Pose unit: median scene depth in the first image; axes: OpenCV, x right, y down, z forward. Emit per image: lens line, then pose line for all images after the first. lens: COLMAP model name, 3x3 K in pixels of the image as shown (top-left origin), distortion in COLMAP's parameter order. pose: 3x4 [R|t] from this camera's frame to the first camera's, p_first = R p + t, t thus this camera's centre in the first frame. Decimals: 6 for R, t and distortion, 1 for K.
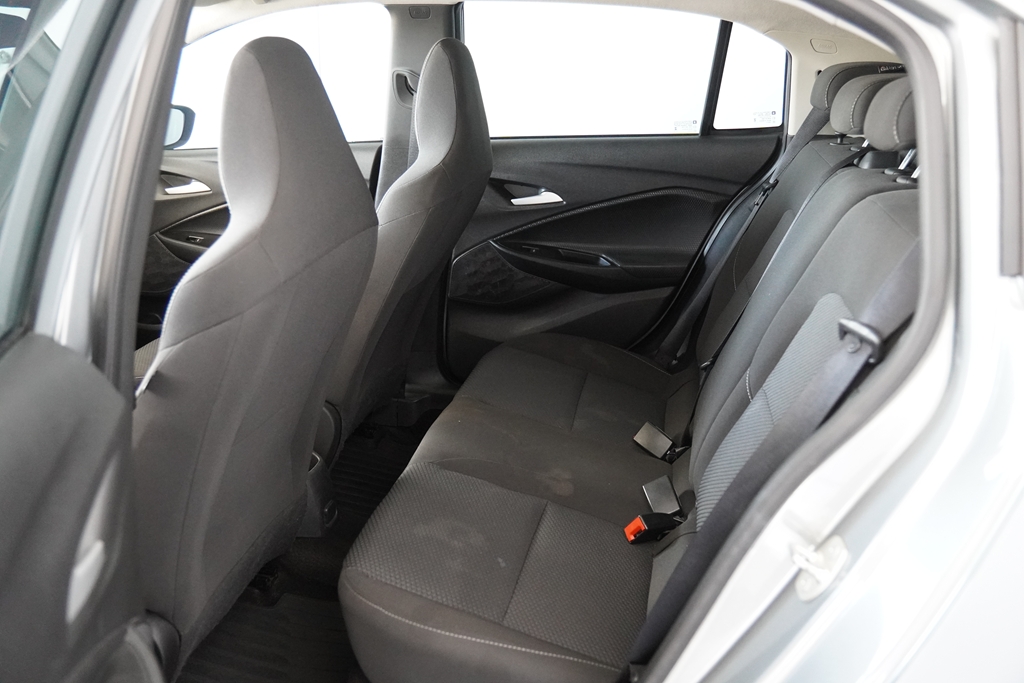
lens RADIAL K [[926.1, 0, 515.9], [0, 926.1, 338.6], [0, 0, 1]] dist [-0.021016, 0.034566]
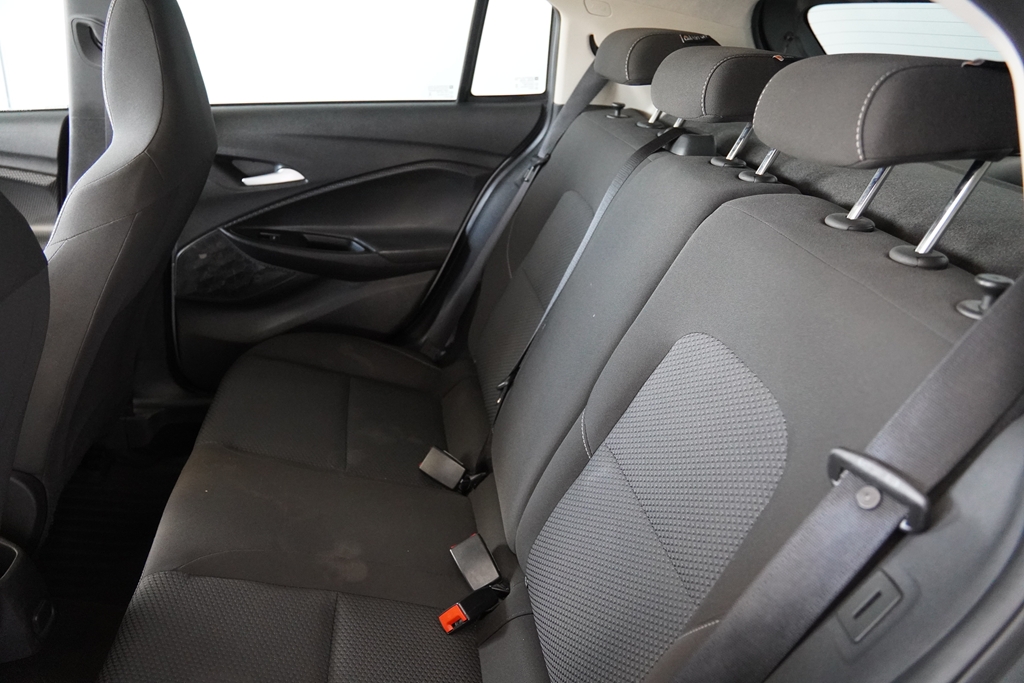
lens RADIAL K [[781.3, 0, 511.5], [0, 781.3, 344.5], [0, 0, 1]] dist [-0.107359, 0.070433]
pose [[0.943294, -0.089909, 0.319552, -0.012043], [0.053280, 0.991149, 0.121590, -0.080361], [-0.327656, -0.097670, 0.939735, 0.273629]]
